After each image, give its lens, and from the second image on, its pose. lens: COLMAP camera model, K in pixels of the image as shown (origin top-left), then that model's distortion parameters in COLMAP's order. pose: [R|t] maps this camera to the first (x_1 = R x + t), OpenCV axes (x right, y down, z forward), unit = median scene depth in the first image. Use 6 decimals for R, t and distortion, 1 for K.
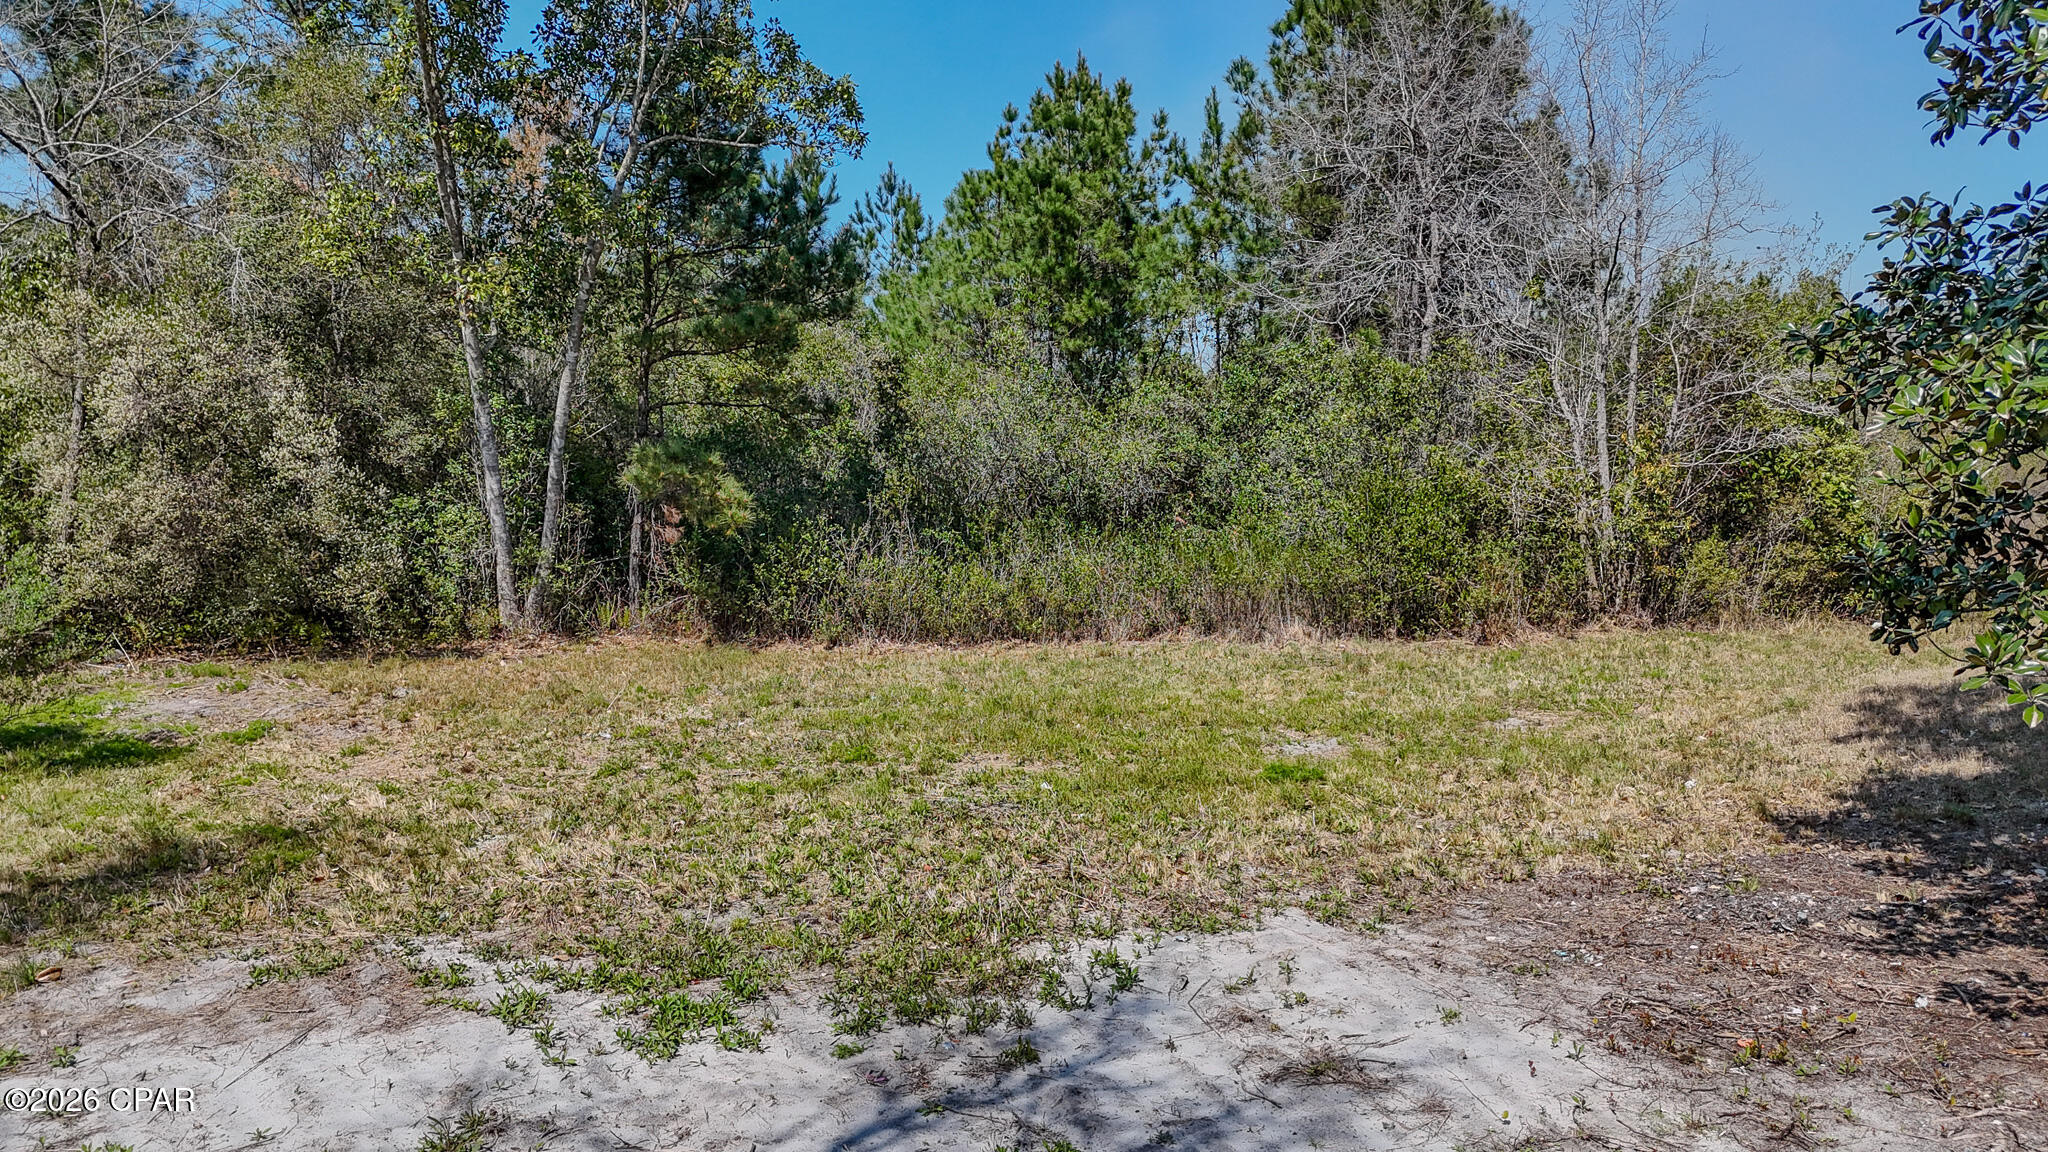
lens RADIAL K [[1465.8, 0, 1027.0], [0, 1465.8, 576.6], [0, 0, 1]] dist [0.008394, 0.000658]
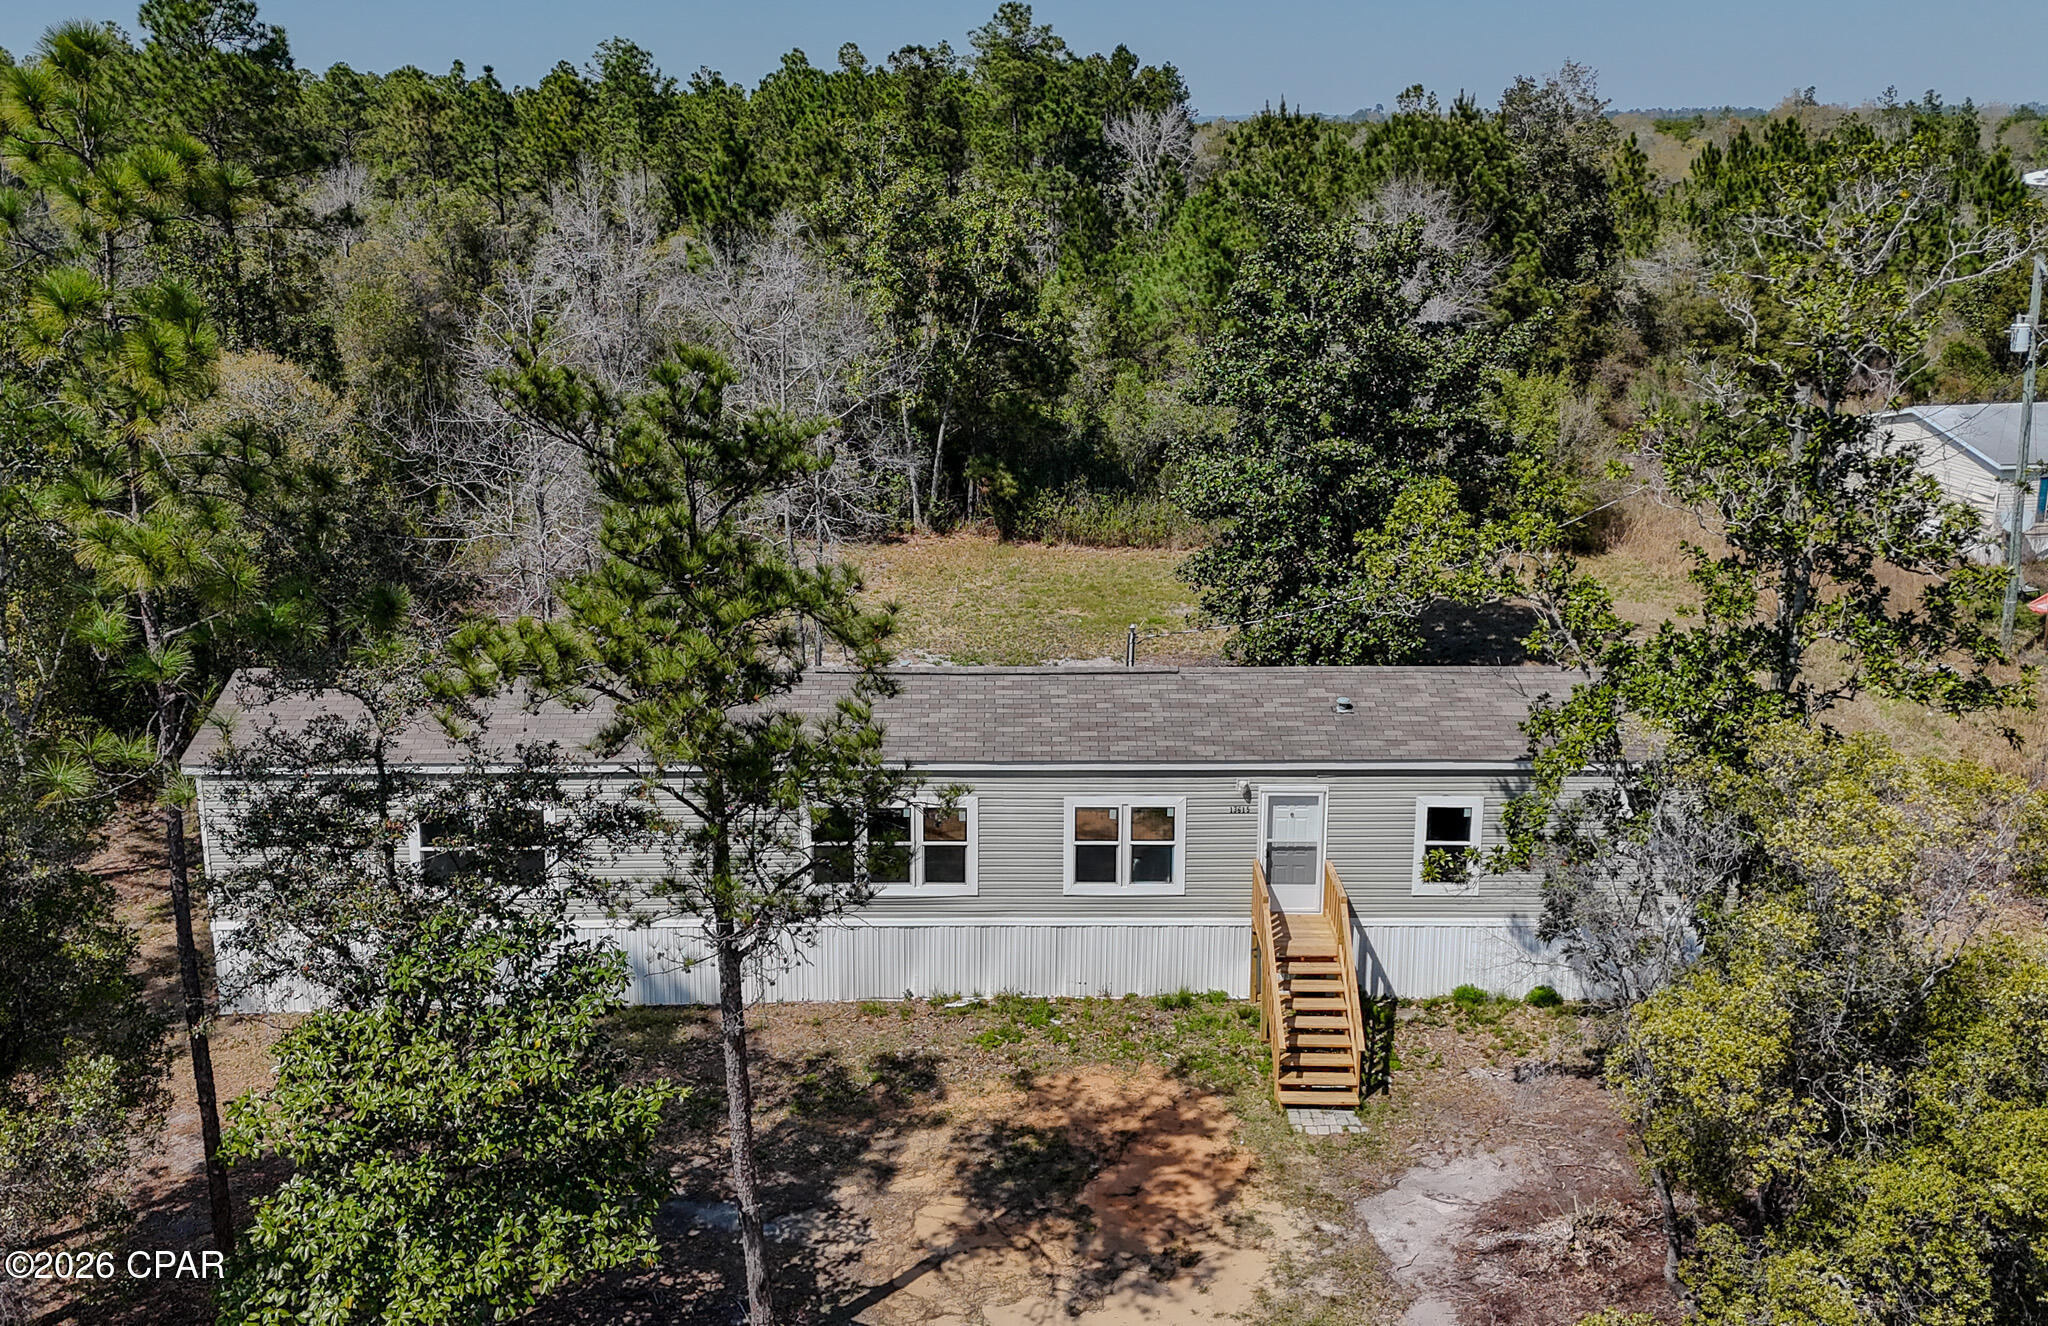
lens RADIAL K [[1445.5, 0, 1023.2], [0, 1445.5, 663.1], [0, 0, 1]] dist [0.000045, 0.000009]
pose [[0.966829, 0.084498, -0.241044, 0.394779], [-0.024558, 0.970076, 0.241556, -0.324737], [0.254242, -0.227623, 0.939973, -1.207451]]
